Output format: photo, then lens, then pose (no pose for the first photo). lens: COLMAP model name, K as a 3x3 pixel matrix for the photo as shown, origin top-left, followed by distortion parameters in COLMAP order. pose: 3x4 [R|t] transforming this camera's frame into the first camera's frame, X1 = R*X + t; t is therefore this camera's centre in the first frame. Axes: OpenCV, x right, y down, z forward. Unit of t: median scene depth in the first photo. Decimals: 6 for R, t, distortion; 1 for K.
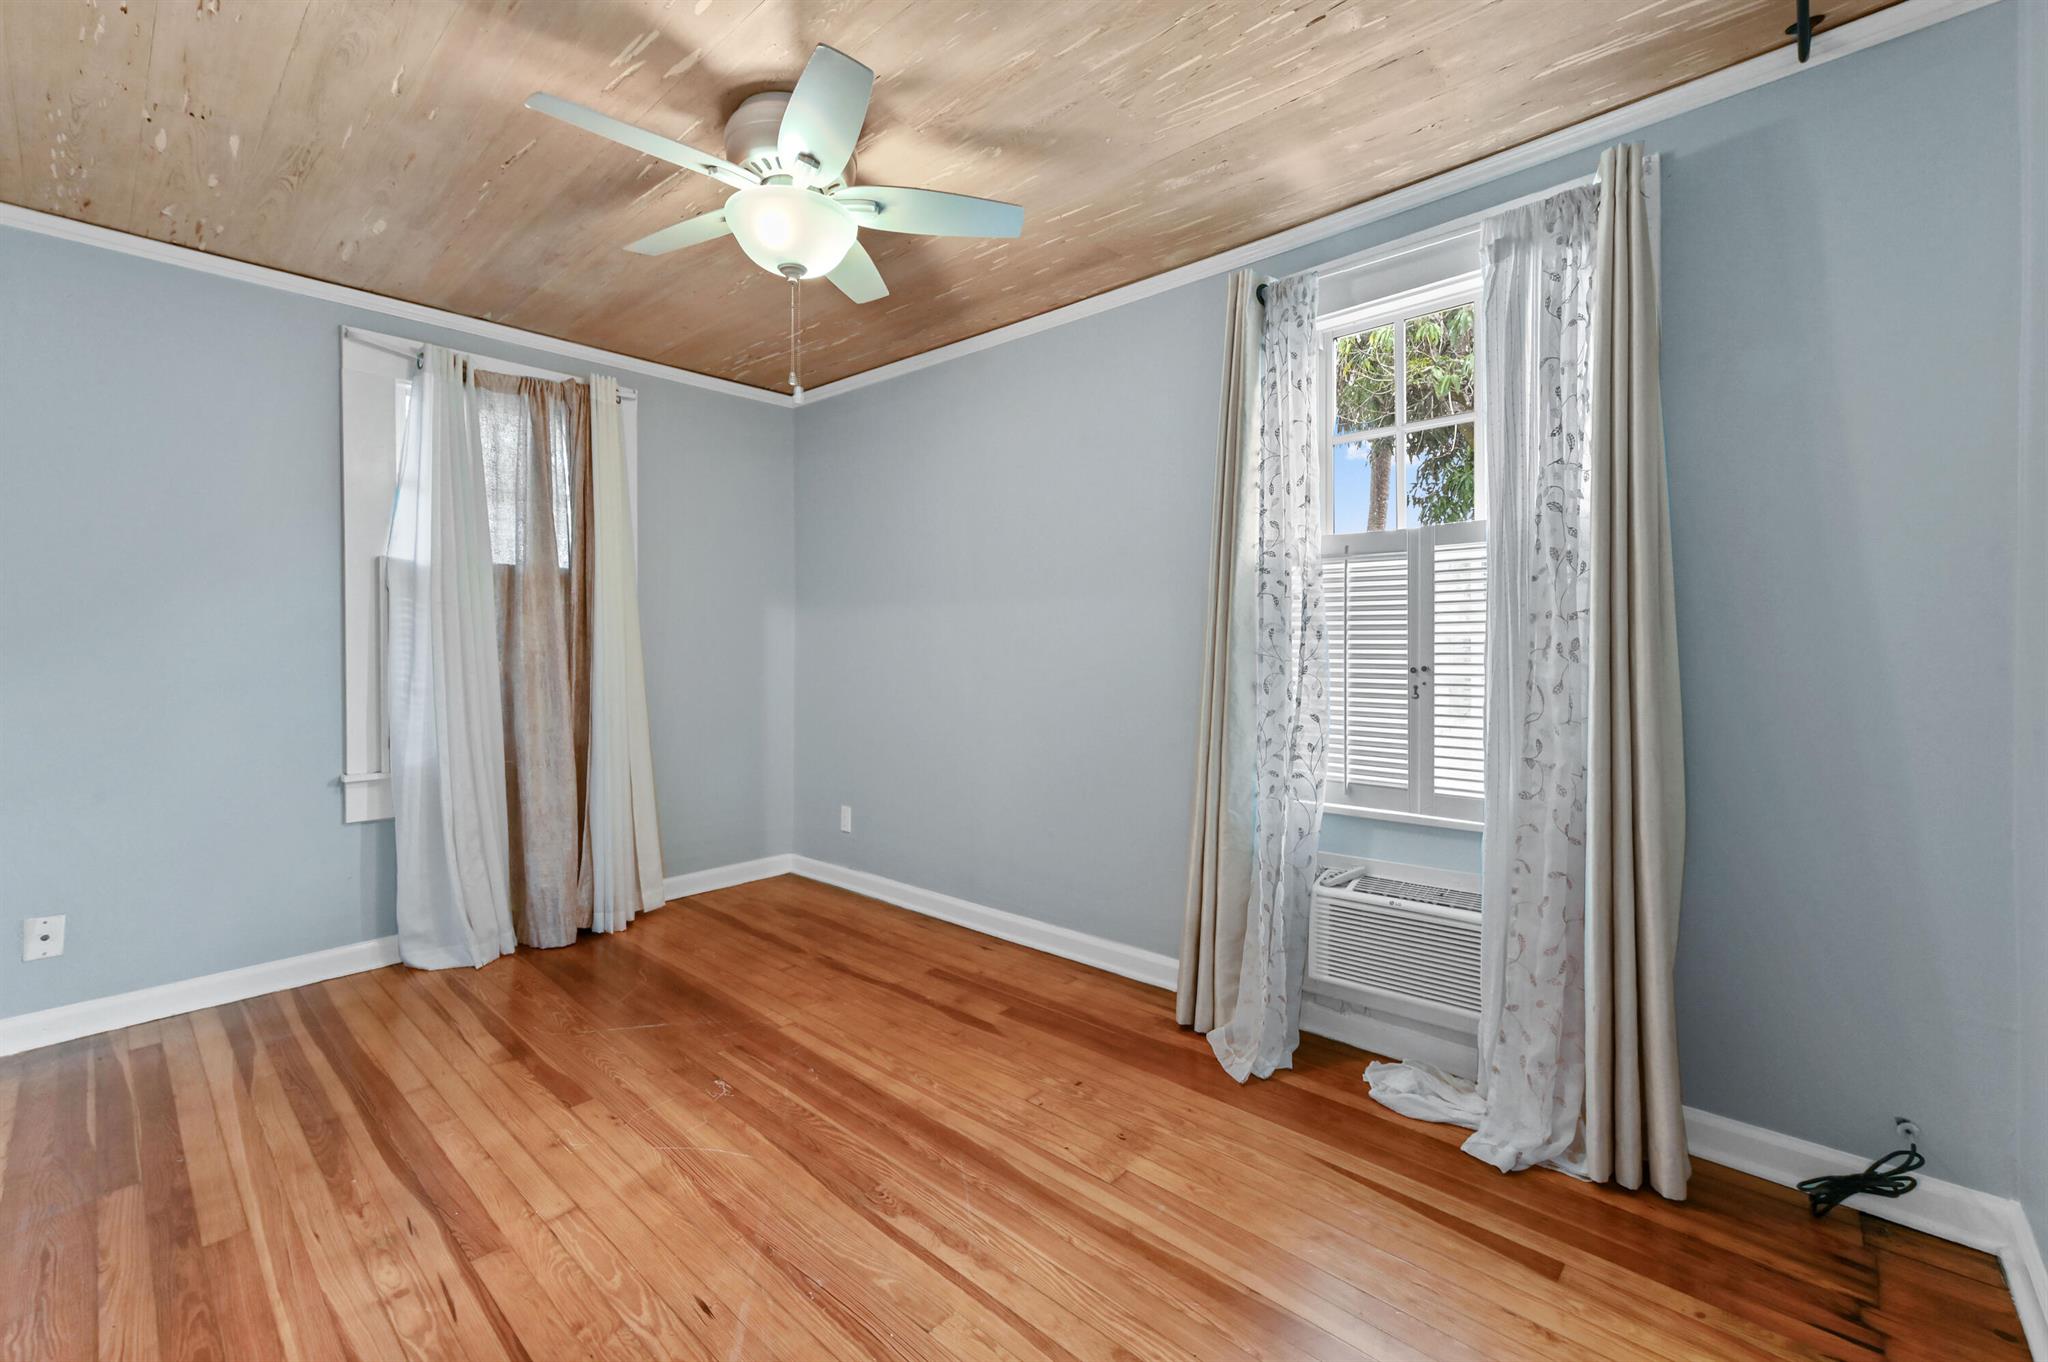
lens RADIAL K [[831.3, 0, 1031.6], [0, 831.3, 644.6], [0, 0, 1]] dist [0.014865, -0.000136]
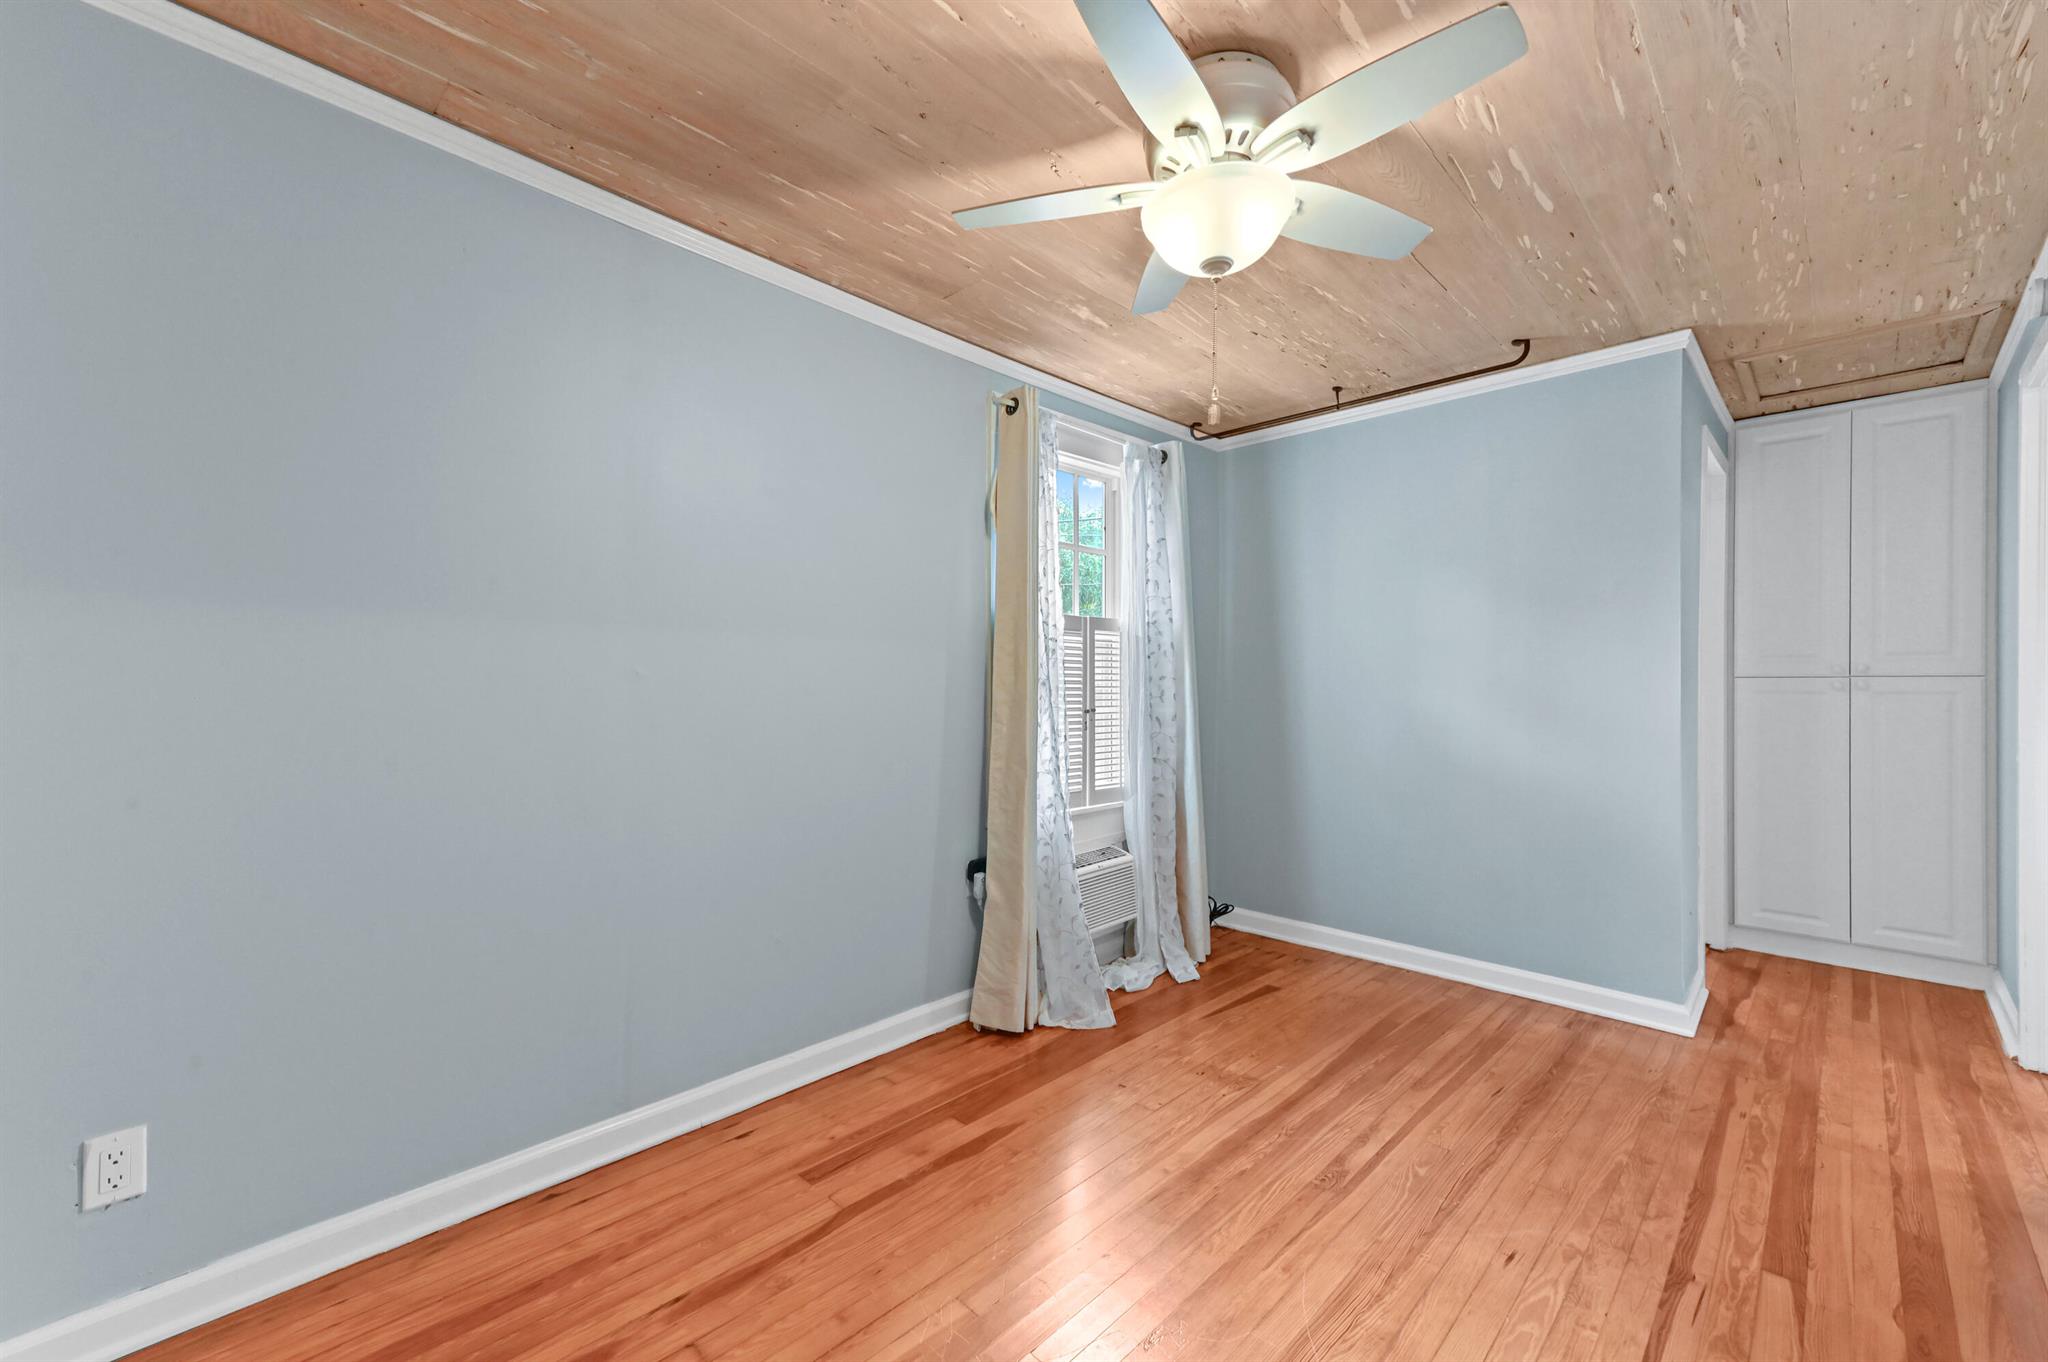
lens RADIAL K [[850.0, 0, 977.5], [0, 850.0, 680.7], [0, 0, 1]] dist [0.012596, -0.000079]
pose [[0.060972, 0.010655, 0.998083, -1.082464], [-0.003442, 0.999939, -0.010465, -0.007755], [-0.998134, -0.002797, 0.061005, 1.098886]]
